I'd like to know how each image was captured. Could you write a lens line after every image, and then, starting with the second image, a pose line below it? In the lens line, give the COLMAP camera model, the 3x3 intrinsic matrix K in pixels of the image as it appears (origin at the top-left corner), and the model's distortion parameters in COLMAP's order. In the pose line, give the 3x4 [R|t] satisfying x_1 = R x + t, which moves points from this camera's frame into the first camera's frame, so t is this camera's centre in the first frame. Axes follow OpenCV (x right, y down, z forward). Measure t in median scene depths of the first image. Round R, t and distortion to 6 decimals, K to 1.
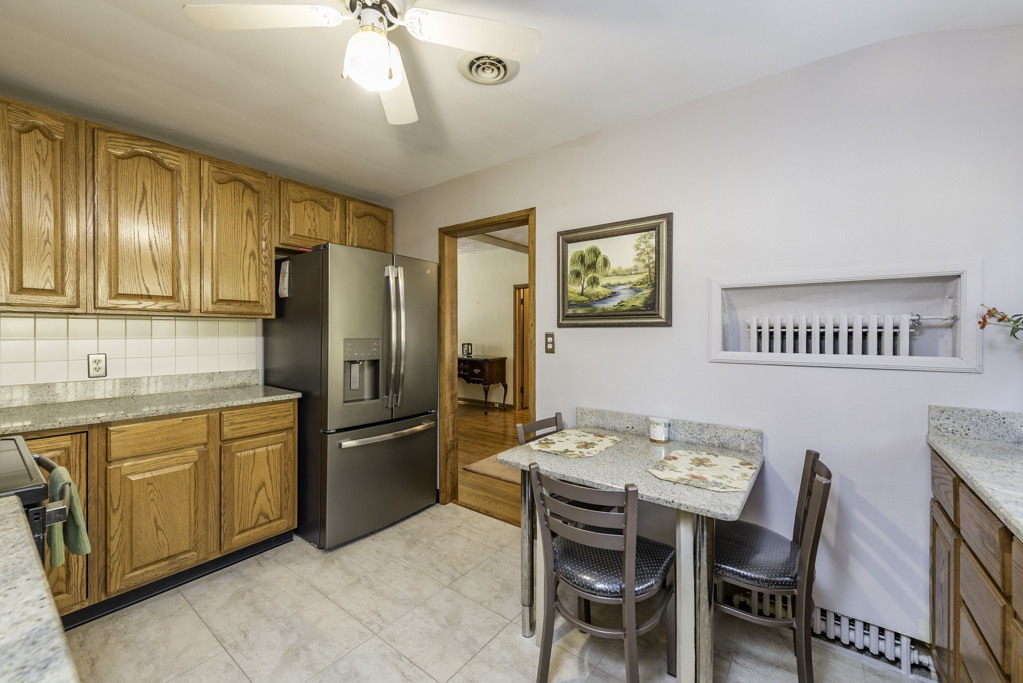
lens RADIAL K [[401.6, 0, 527.3], [0, 401.6, 334.9], [0, 0, 1]] dist [0.007782, -0.000454]
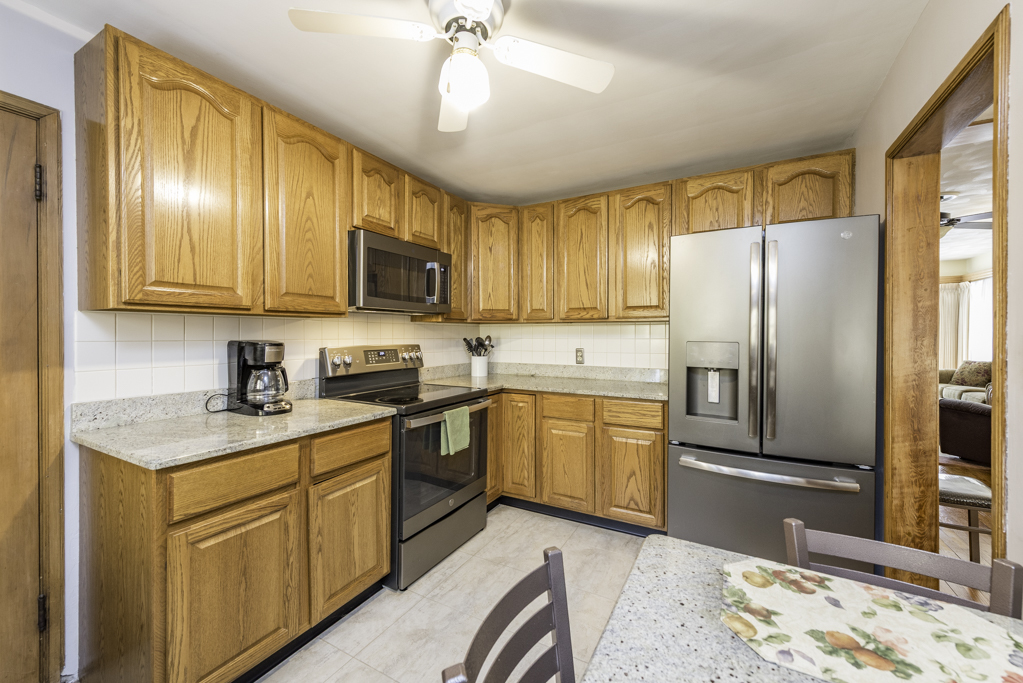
lens RADIAL K [[401.6, 0, 514.2], [0, 401.6, 338.1], [0, 0, 1]] dist [0.007782, -0.000454]
pose [[0.125935, 0.009107, -0.991997, 0.394325], [-0.006115, 0.999946, 0.008404, -0.002774], [0.992020, 0.005008, 0.125984, 0.555481]]
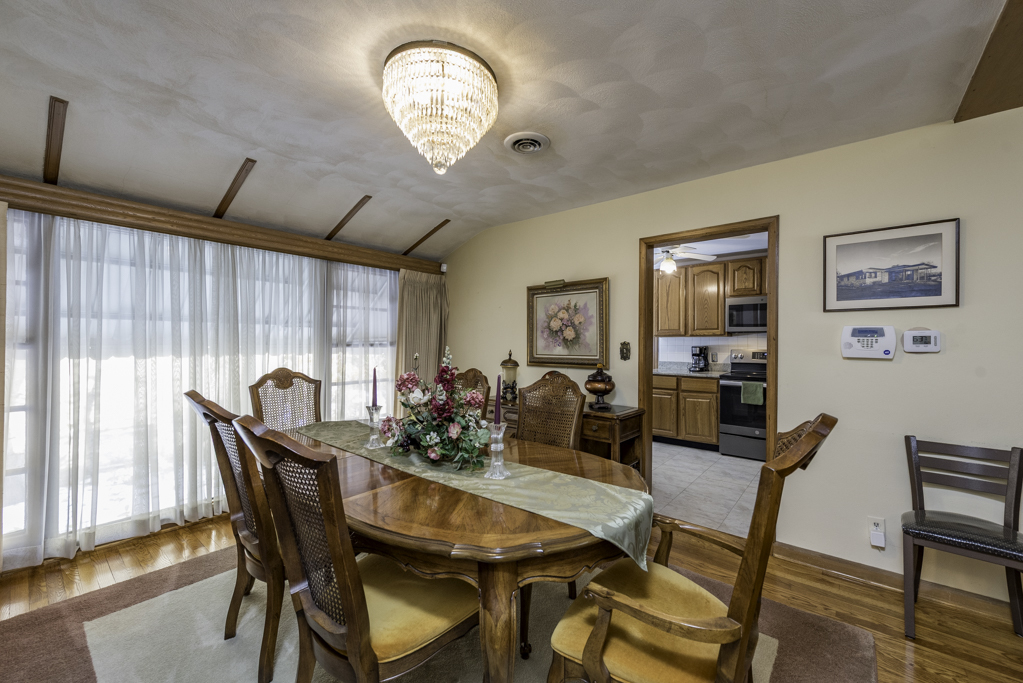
lens RADIAL K [[401.6, 0, 517.9], [0, 401.6, 345.4], [0, 0, 1]] dist [0.007782, -0.000454]
pose [[-0.998552, -0.005919, 0.053475, 0.416770], [-0.005189, 0.999892, 0.013776, -0.017392], [-0.053551, 0.013479, -0.998474, 2.619120]]
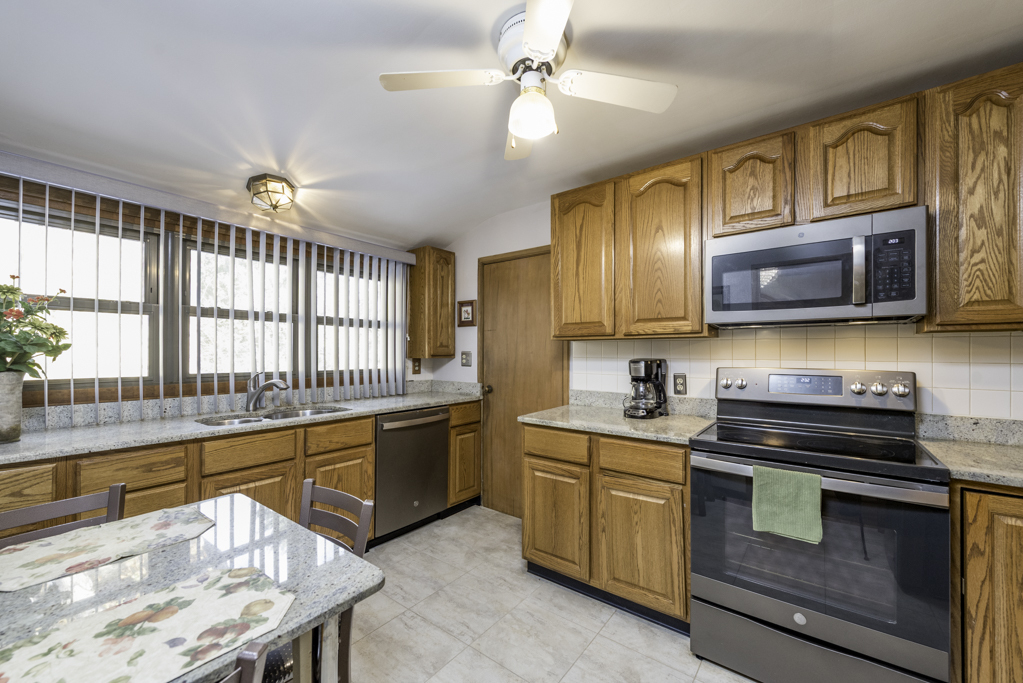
lens RADIAL K [[401.6, 0, 516.6], [0, 401.6, 350.7], [0, 0, 1]] dist [0.007782, -0.000454]
pose [[-0.999945, -0.005654, 0.008781, -0.208534], [-0.005640, 0.999983, 0.001641, -0.007890], [-0.008790, 0.001592, -0.999960, 1.216439]]
